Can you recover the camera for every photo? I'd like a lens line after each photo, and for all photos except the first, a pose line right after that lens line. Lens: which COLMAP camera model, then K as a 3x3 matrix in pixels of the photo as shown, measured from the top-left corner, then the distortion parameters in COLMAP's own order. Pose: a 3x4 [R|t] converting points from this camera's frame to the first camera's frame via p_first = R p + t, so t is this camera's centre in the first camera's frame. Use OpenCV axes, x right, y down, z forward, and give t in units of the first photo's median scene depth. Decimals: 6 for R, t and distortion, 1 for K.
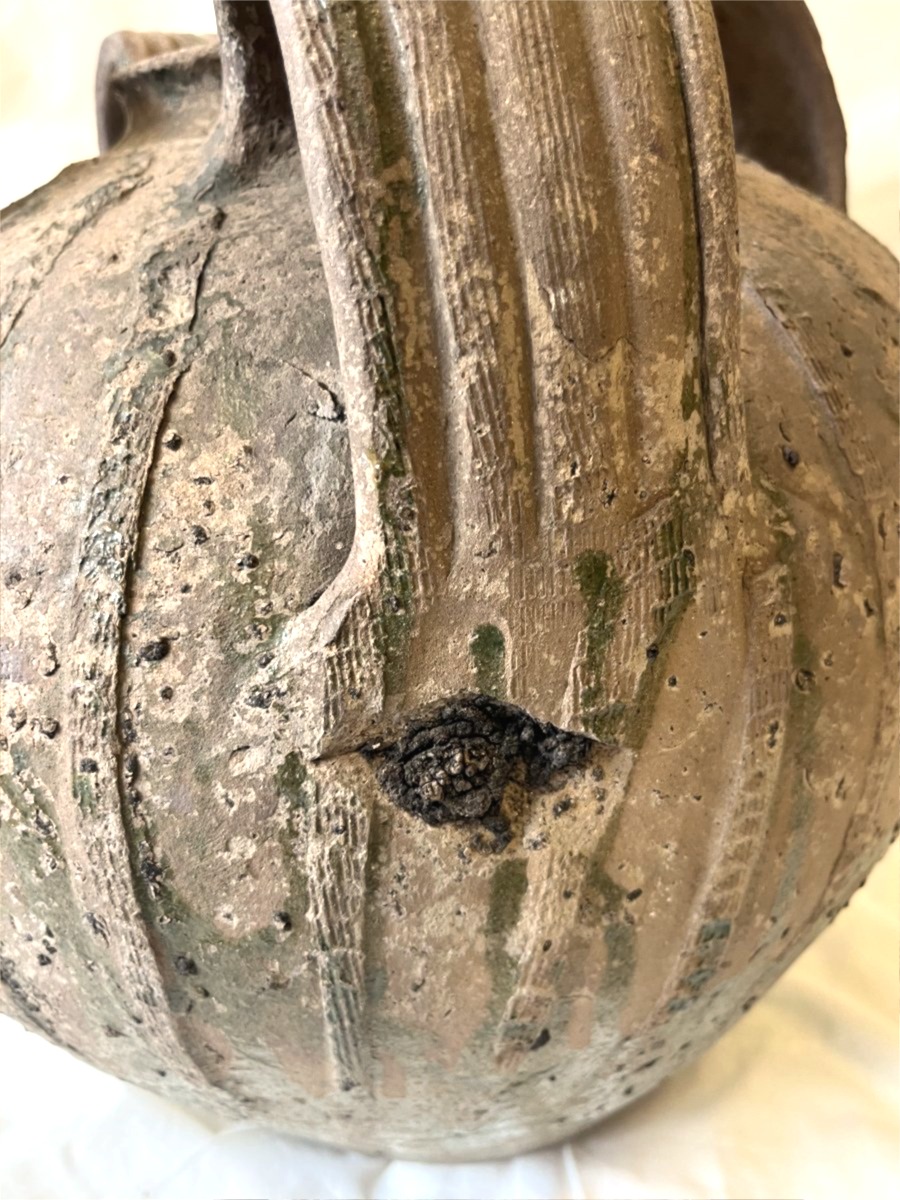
lens RADIAL K [[928.4, 0, 445.5], [0, 928.4, 581.8], [0, 0, 1]] dist [0.012395, -0.059822]
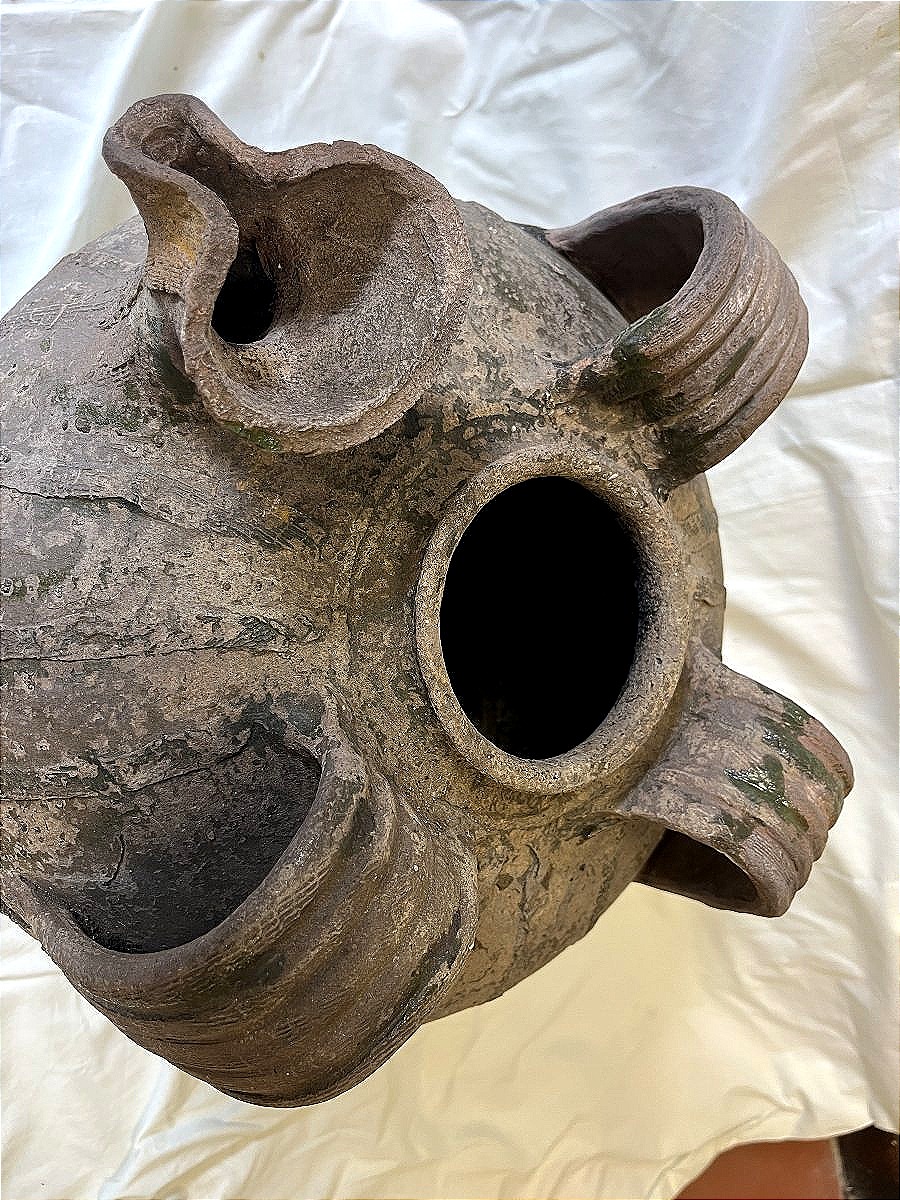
lens RADIAL K [[928.4, 0, 476.9], [0, 928.4, 581.4], [0, 0, 1]] dist [0.012395, -0.059822]
pose [[0.302295, 0.880787, 0.364461, -1.099498], [-0.862327, 0.089754, 0.498334, -1.802582], [0.406214, -0.464929, 0.786658, 0.127339]]
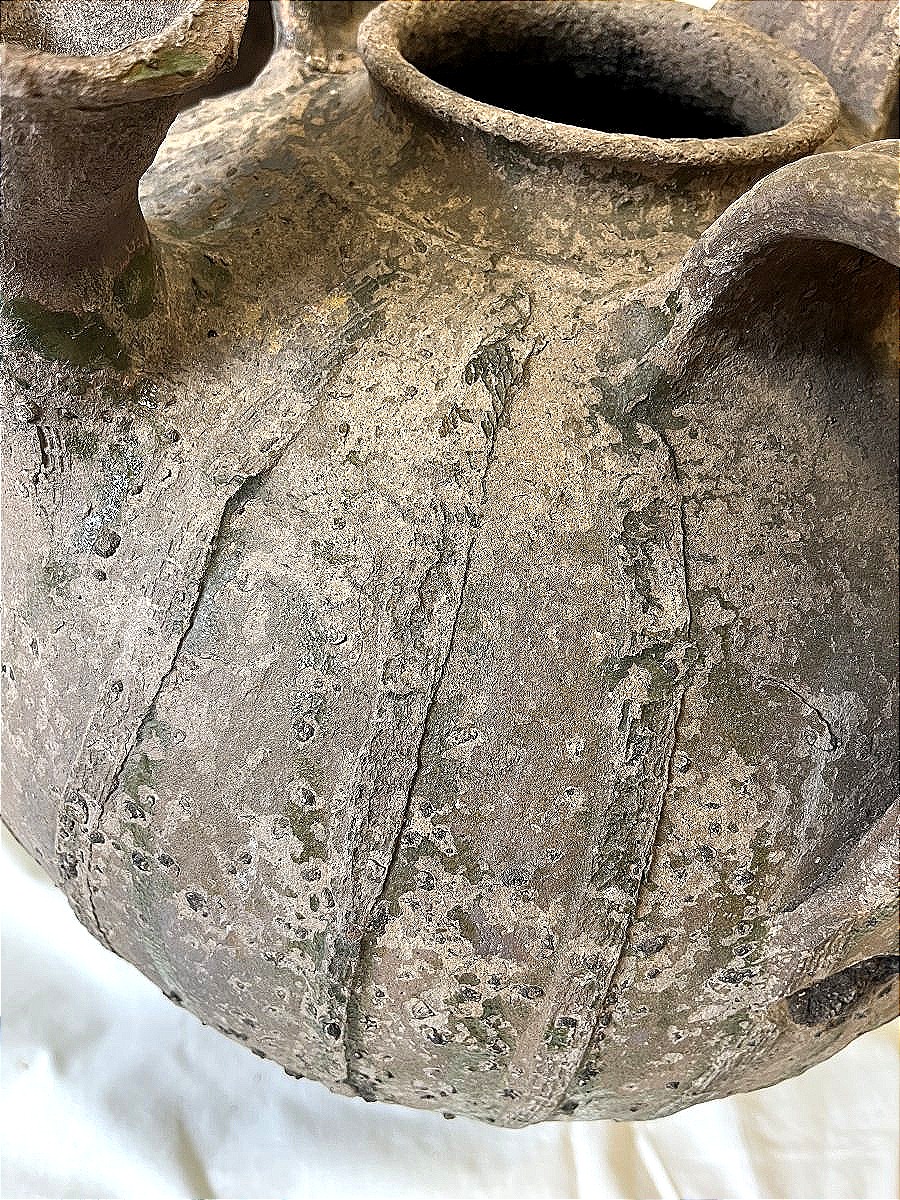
lens RADIAL K [[928.4, 0, 452.9], [0, 928.4, 588.9], [0, 0, 1]] dist [0.012395, -0.059822]
pose [[0.960017, 0.019995, 0.279228, -0.851893], [-0.117551, 0.934040, 0.337269, -0.667834], [-0.254067, -0.356607, 0.899045, 0.202526]]
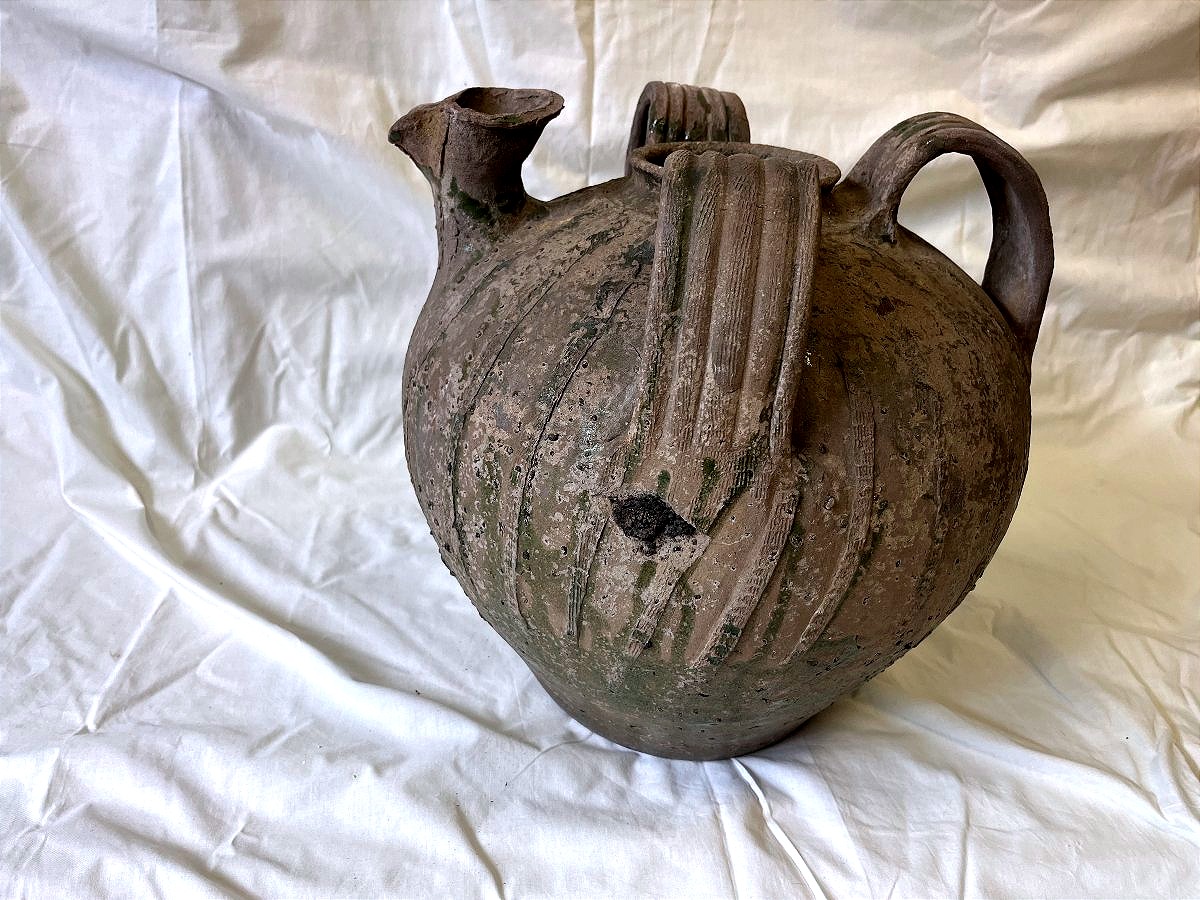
lens RADIAL K [[928.4, 0, 601.6], [0, 928.4, 437.0], [0, 0, 1]] dist [0.012395, -0.059822]
pose [[0.899991, 0.336173, -0.277497, 0.561340], [-0.321858, 0.941798, 0.097075, -0.232991], [0.293980, 0.001948, 0.955809, -1.535036]]
